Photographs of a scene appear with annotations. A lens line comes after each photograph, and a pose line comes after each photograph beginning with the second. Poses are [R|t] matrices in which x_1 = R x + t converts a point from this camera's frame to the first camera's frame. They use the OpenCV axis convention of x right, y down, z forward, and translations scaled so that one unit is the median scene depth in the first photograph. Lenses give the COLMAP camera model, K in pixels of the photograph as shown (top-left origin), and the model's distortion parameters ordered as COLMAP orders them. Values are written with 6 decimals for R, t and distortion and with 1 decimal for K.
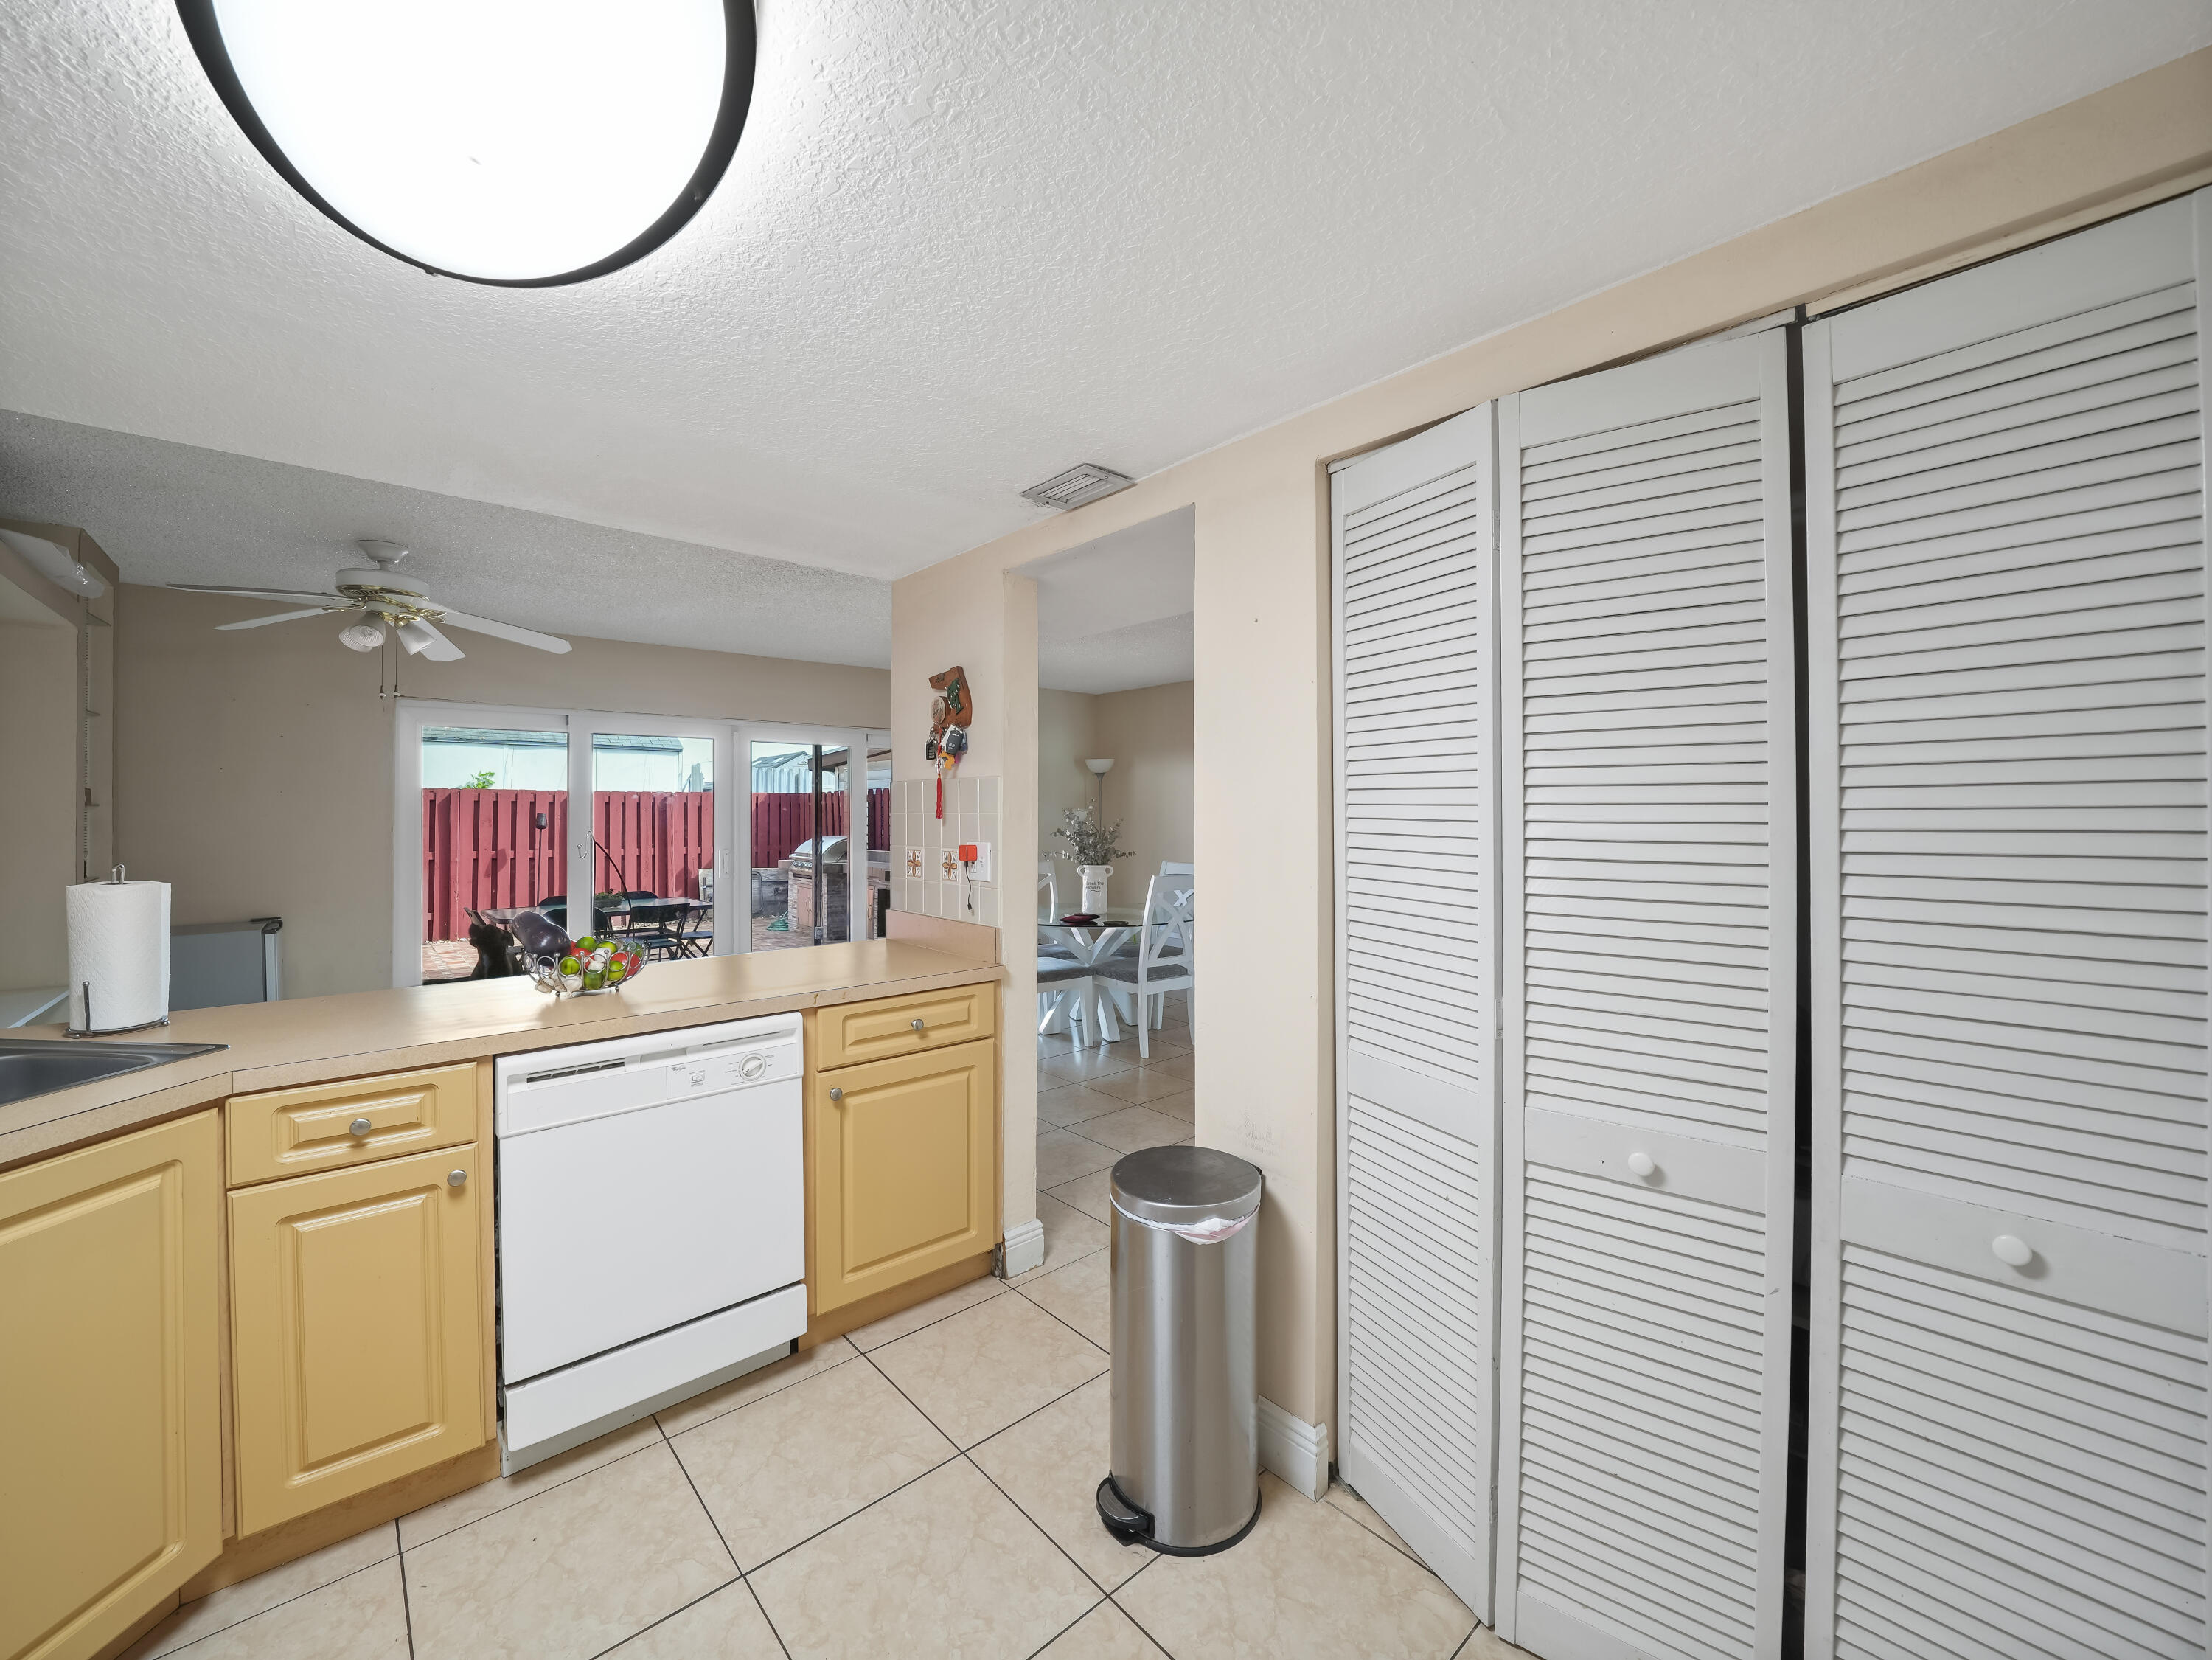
lens RADIAL K [[844.1, 0, 1107.0], [0, 844.1, 814.1], [0, 0, 1]] dist [-0.001802, -0.000028]
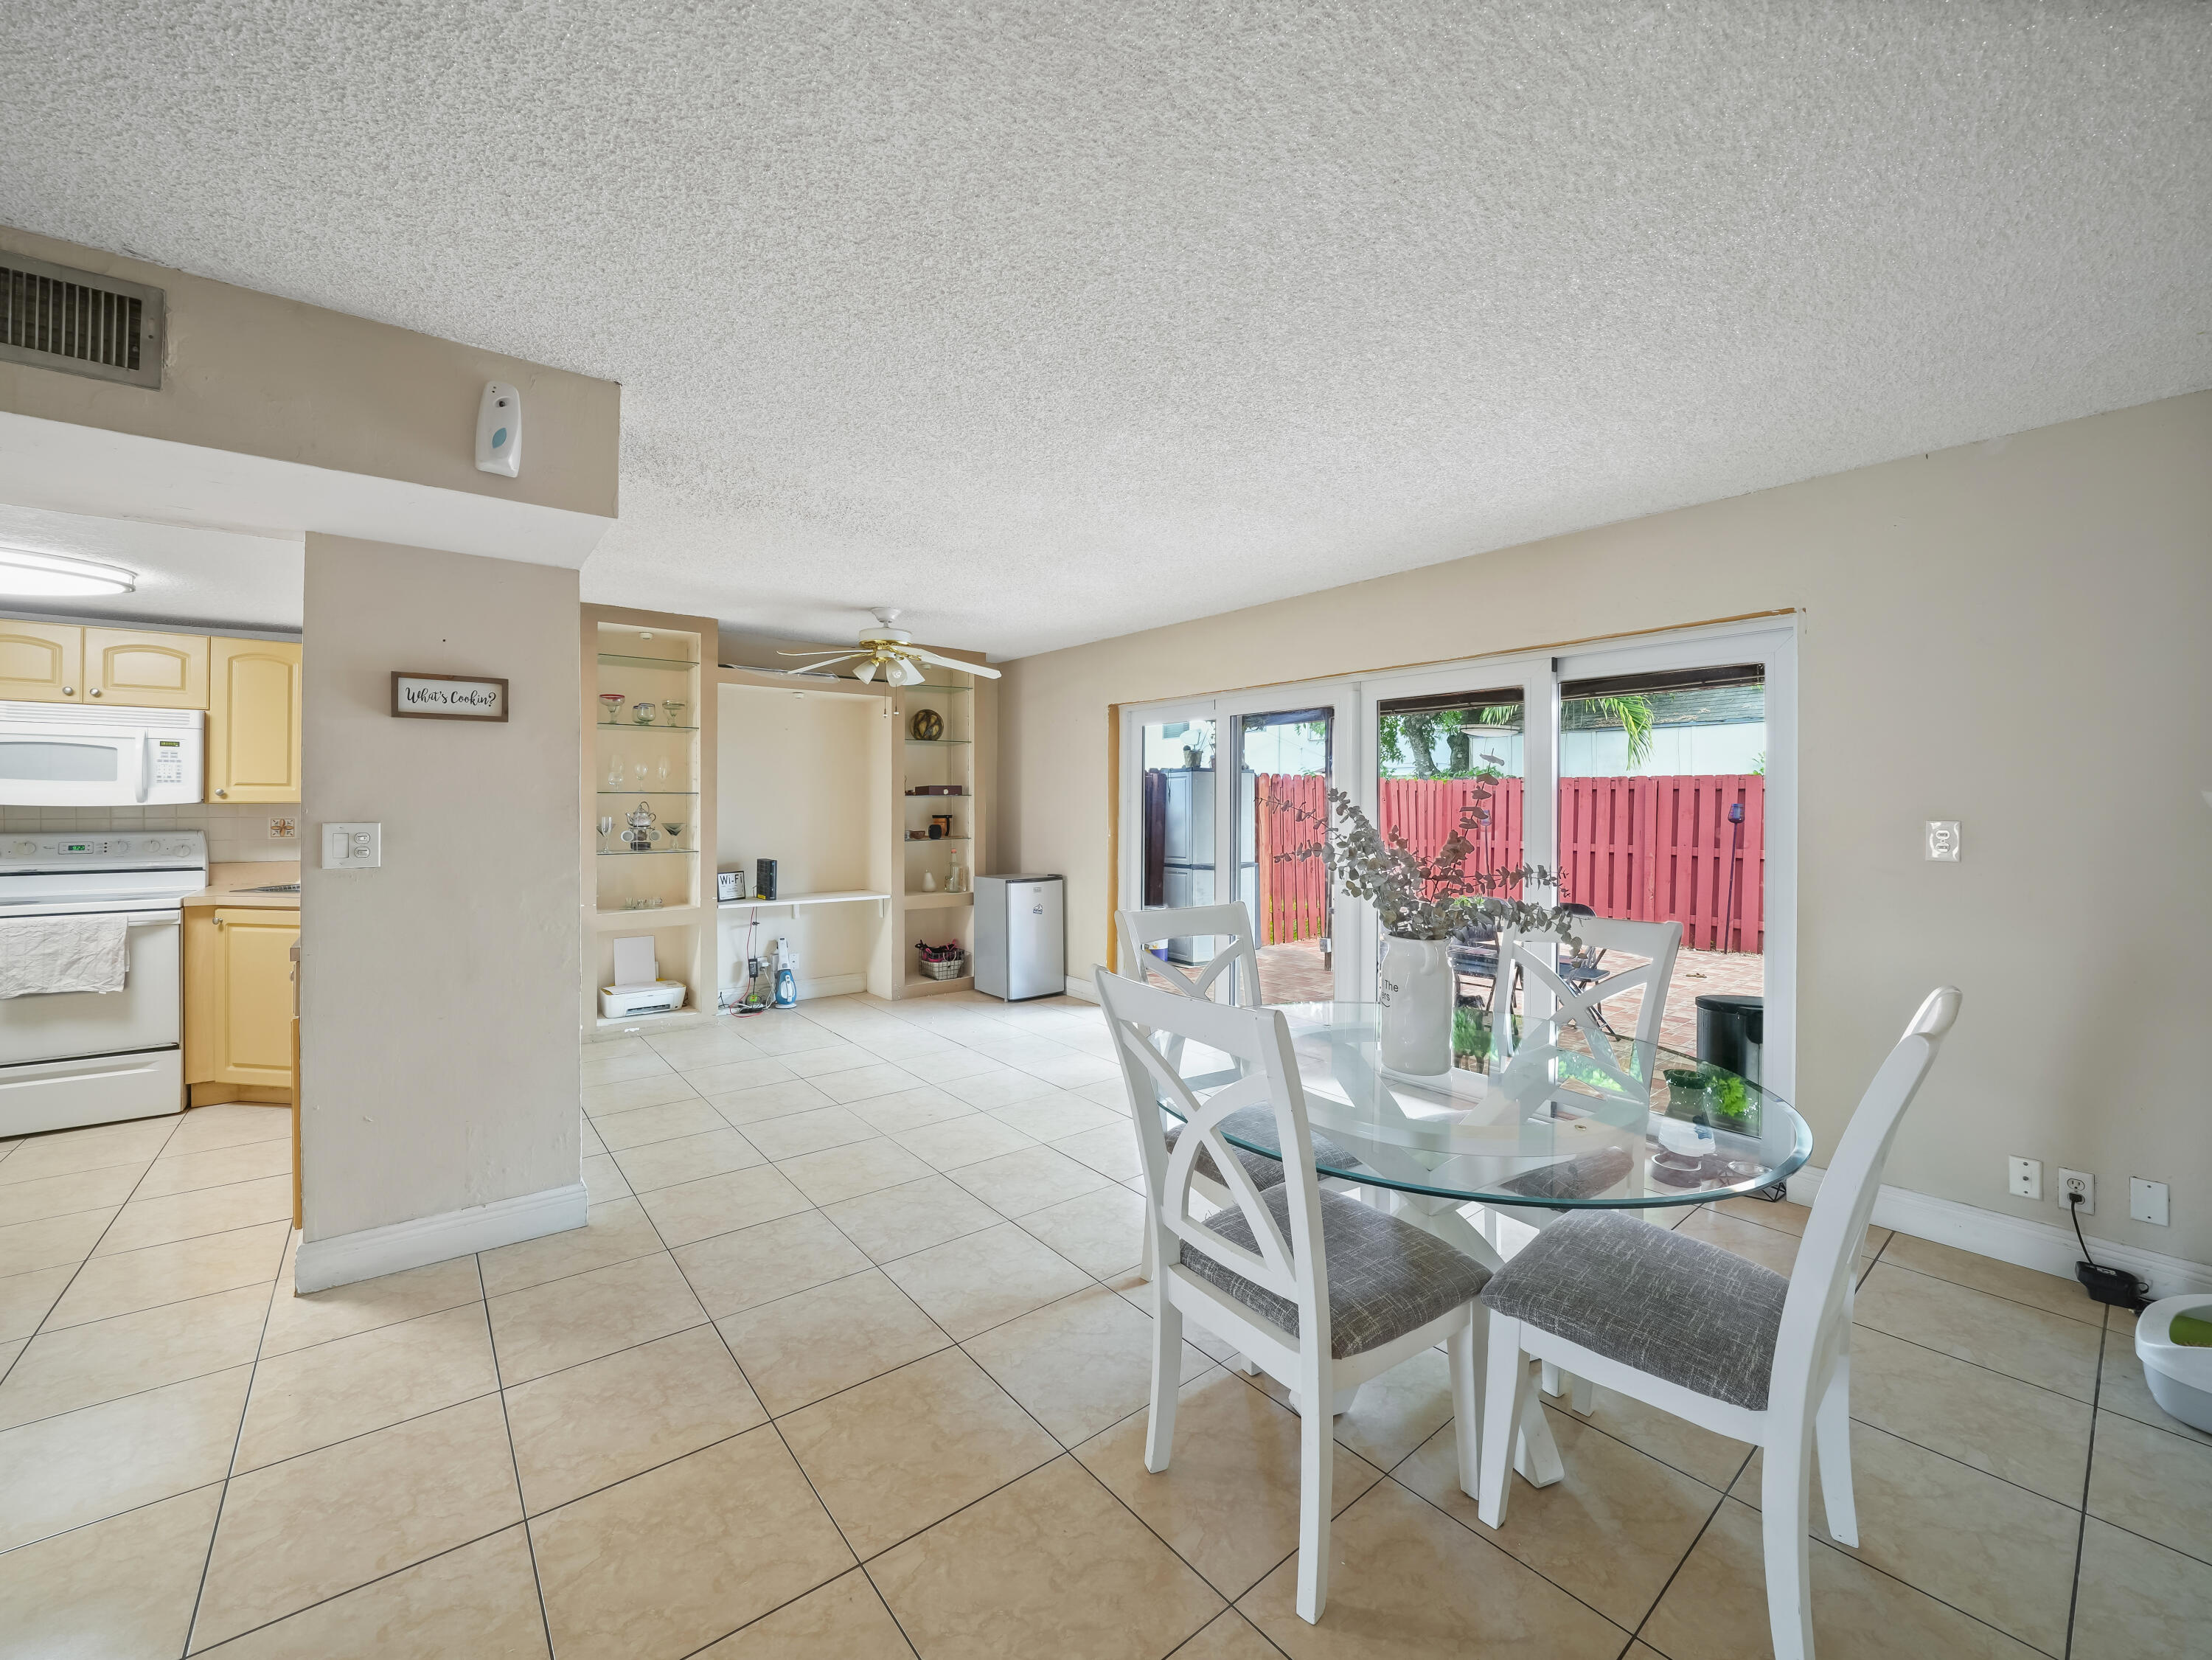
lens RADIAL K [[905.4, 0, 1072.9], [0, 905.4, 794.6], [0, 0, 1]] dist [-0.002931, -0.000580]
pose [[-0.057331, -0.005029, -0.998343, 0.945802], [-0.007517, 0.999961, -0.004606, -0.001282], [0.998327, 0.007241, -0.057367, 2.008173]]
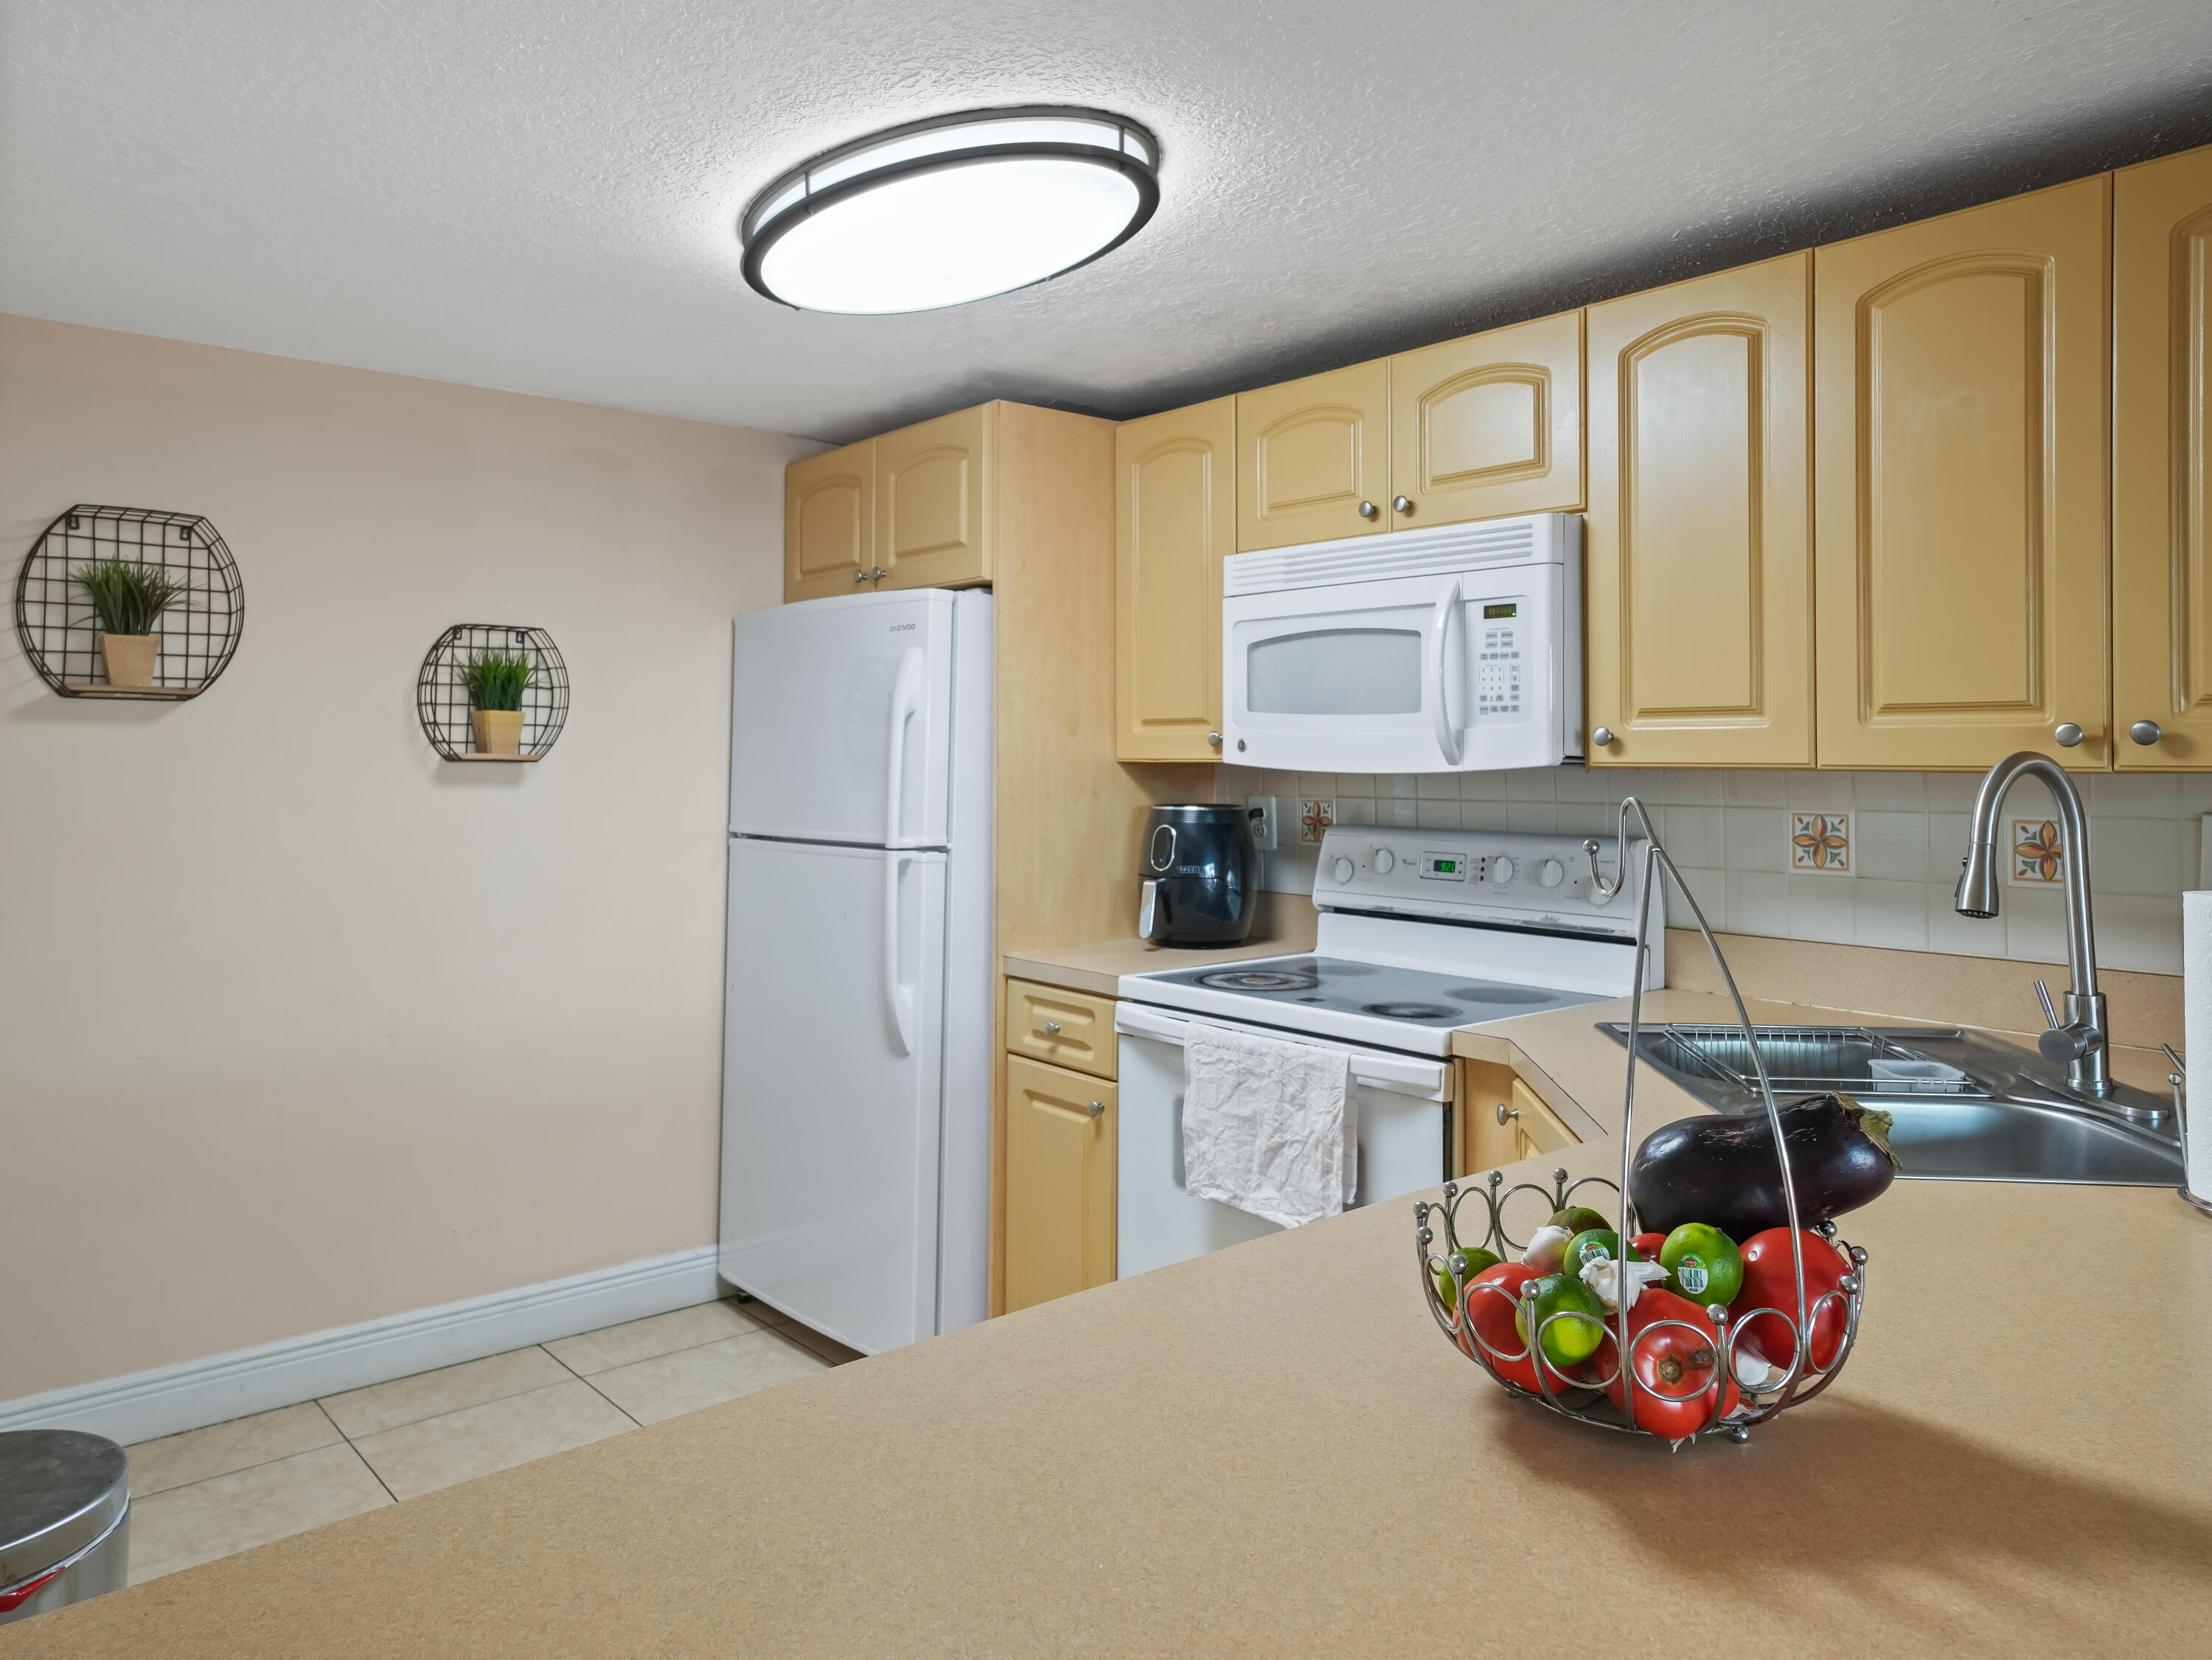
lens RADIAL K [[1460.9, 0, 1169.0], [0, 1460.9, 758.3], [0, 0, 1]] dist [-0.005289, -0.004492]
pose [[-0.999929, 0.004188, -0.011199, -0.406059], [0.004180, 0.999991, 0.000750, 0.011804], [0.011202, 0.000703, -0.999937, 1.253169]]
